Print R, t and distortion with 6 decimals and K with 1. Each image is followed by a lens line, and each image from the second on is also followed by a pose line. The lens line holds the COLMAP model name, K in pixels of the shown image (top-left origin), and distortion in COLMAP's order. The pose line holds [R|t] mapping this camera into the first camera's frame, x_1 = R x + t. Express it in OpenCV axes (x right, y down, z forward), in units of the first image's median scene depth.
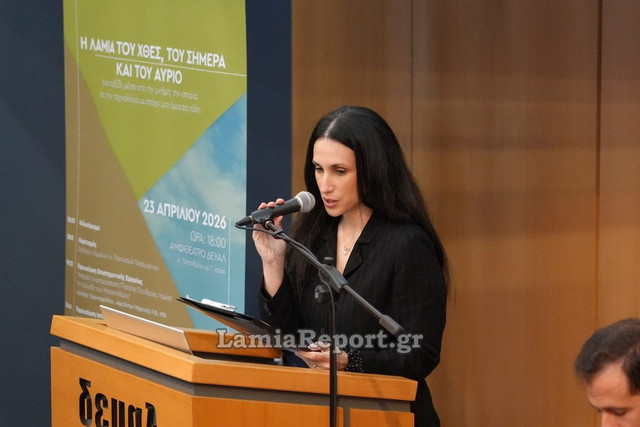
lens RADIAL K [[2673.0, 0, 319.9], [0, 2673.0, 213.2], [0, 0, 1]] dist [-0.032325, 0.000000]
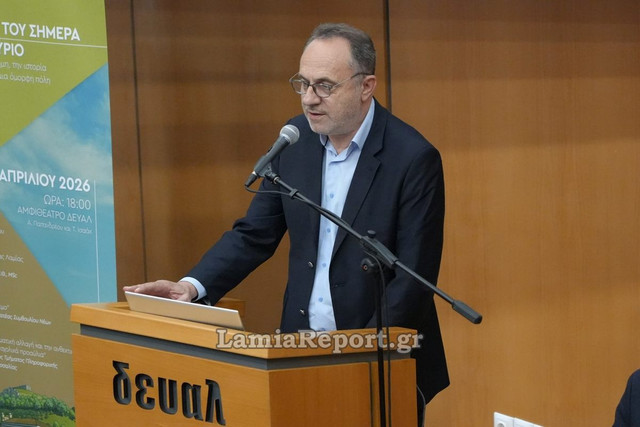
lens RADIAL K [[2673.0, 0, 320.3], [0, 2673.0, 213.8], [0, 0, 1]] dist [-0.032325, 0.000000]
pose [[0.955542, -0.098160, 0.278036, -0.241640], [0.080820, 0.994038, 0.073185, -0.055099], [-0.283562, -0.047460, 0.957779, -0.040372]]
